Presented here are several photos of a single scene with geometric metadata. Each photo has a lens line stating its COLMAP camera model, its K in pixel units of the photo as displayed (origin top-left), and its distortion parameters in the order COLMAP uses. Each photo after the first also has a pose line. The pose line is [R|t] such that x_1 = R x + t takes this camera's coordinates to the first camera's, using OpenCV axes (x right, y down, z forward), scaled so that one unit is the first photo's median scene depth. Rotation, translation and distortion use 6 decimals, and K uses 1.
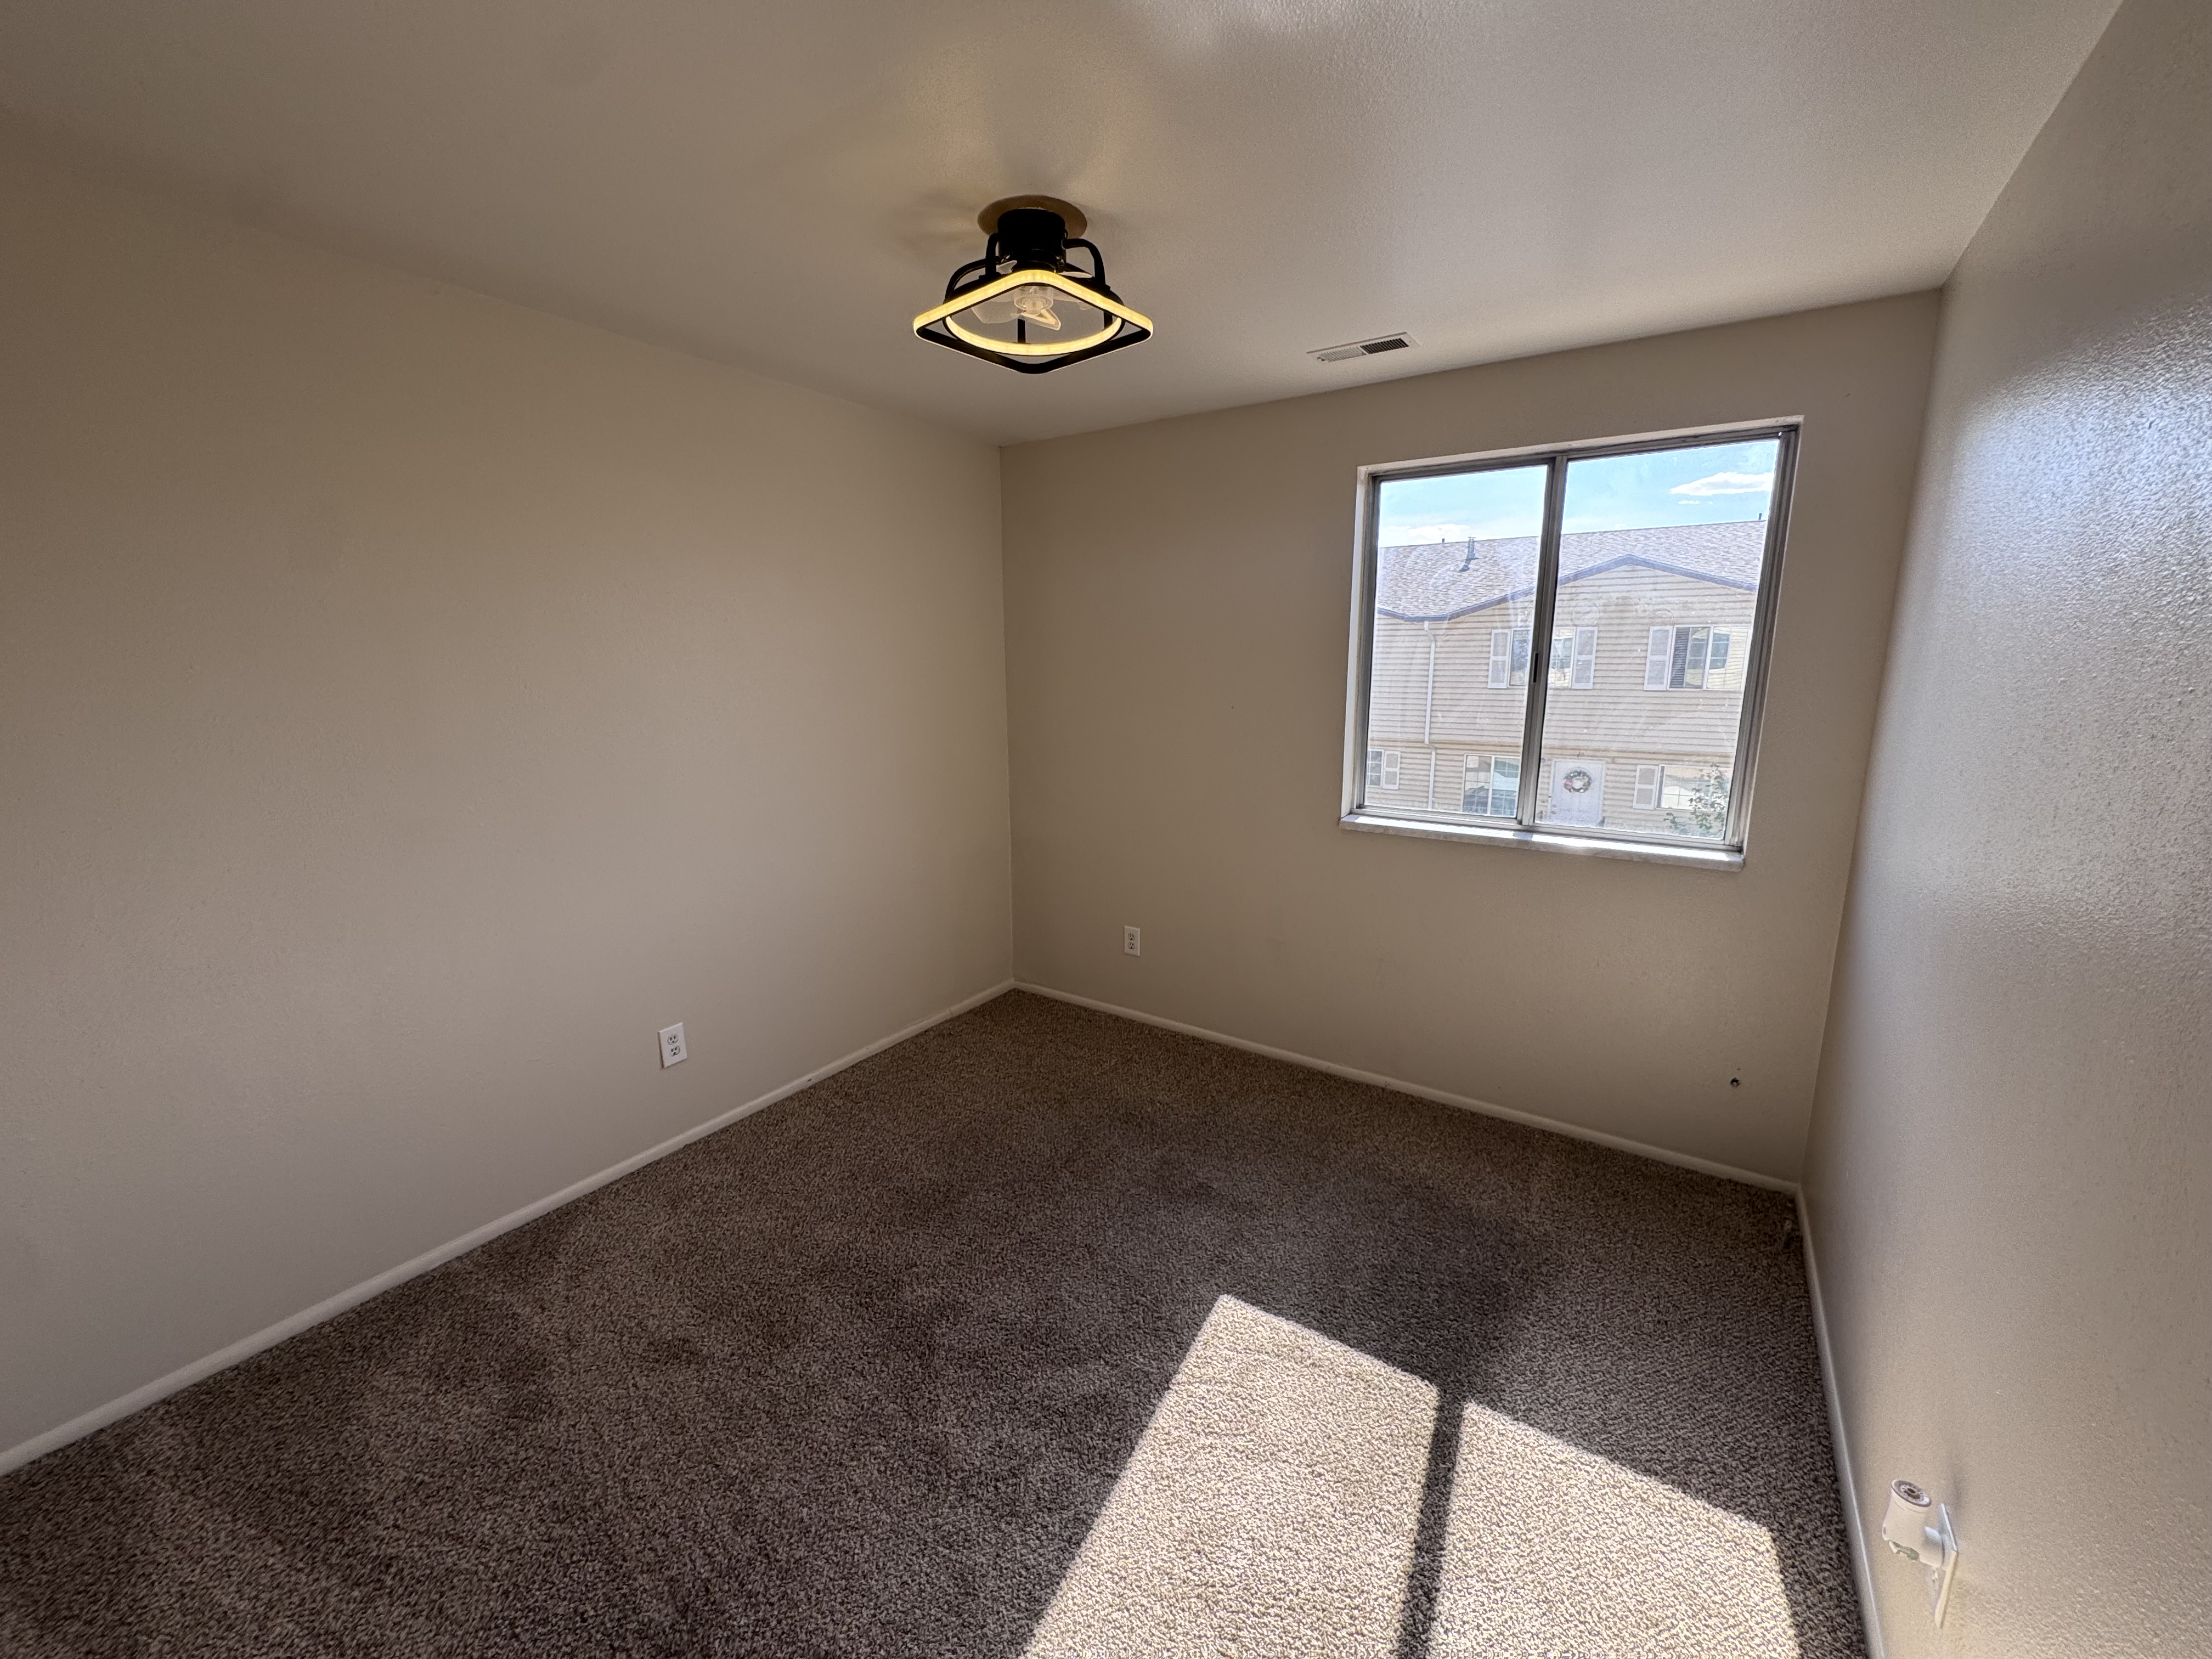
lens RADIAL K [[886.4, 0, 1097.2], [0, 886.4, 830.7], [0, 0, 1]] dist [-0.001316, 0.000292]
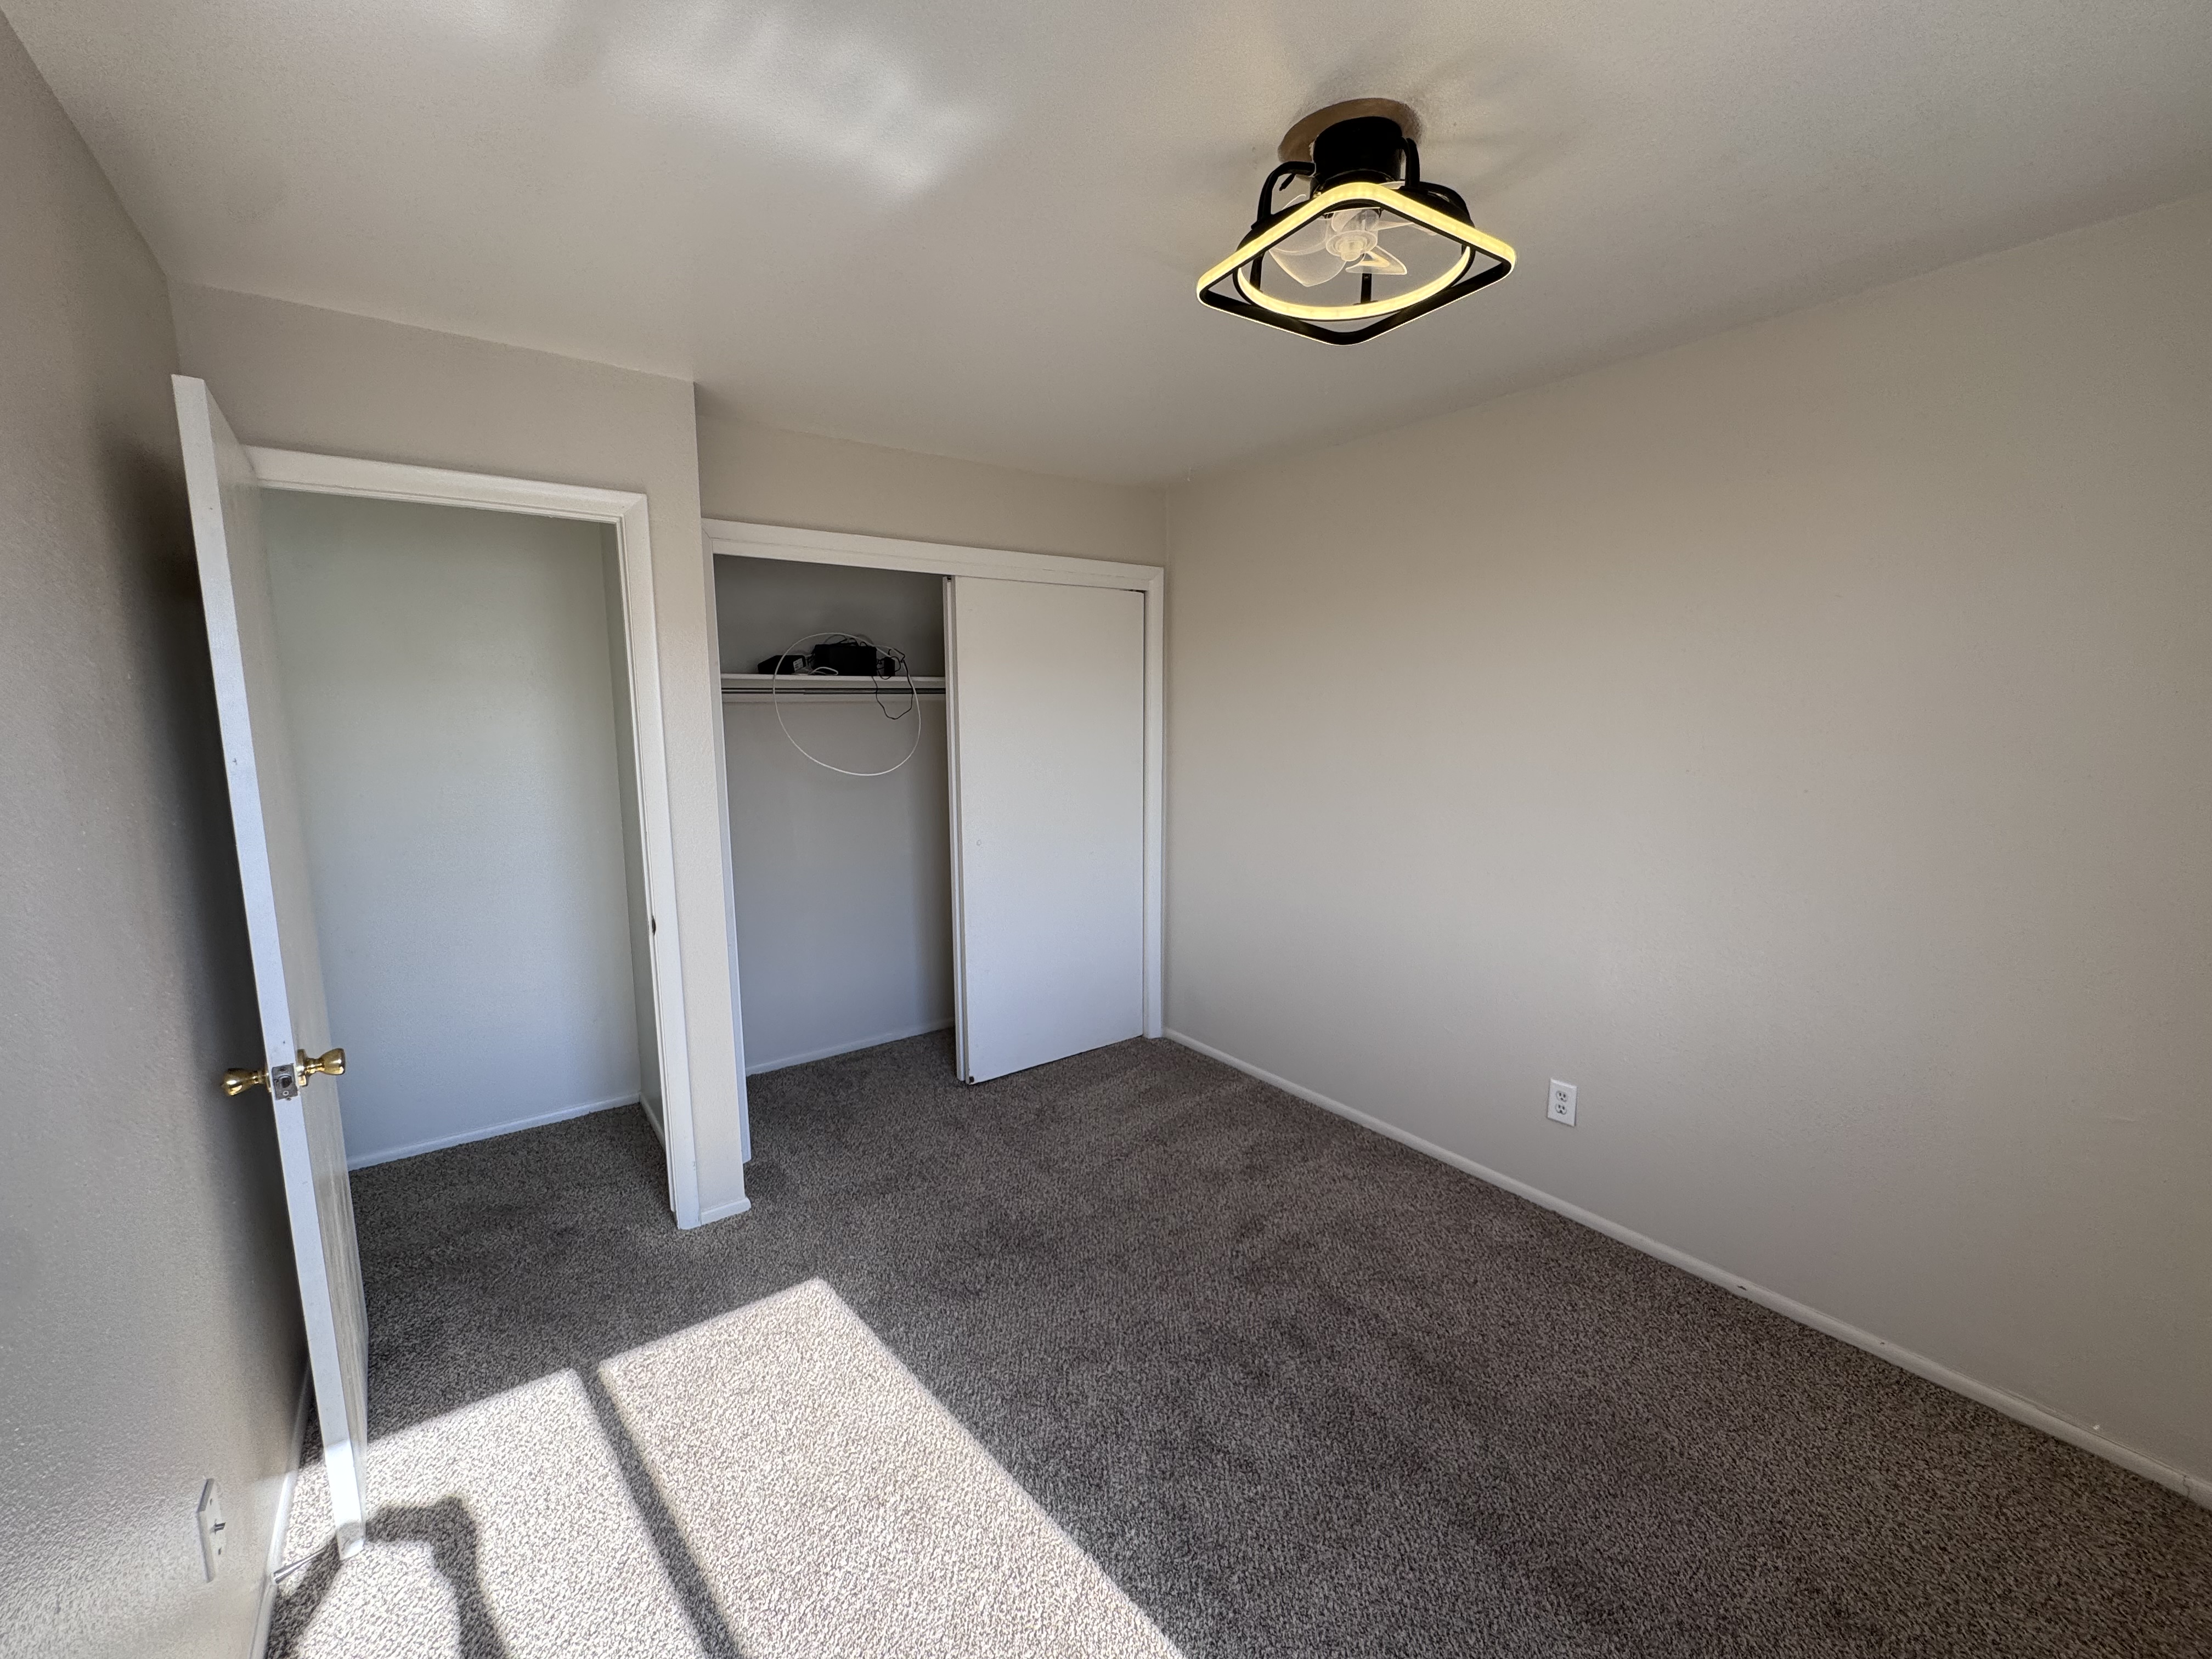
lens RADIAL K [[886.4, 0, 1095.6], [0, 886.4, 825.6], [0, 0, 1]] dist [-0.001316, 0.000292]
pose [[-0.329885, 0.147411, -0.932441, 0.719033], [-0.167955, 0.962810, 0.211633, -0.218528], [0.928960, 0.226423, -0.292858, 1.019215]]
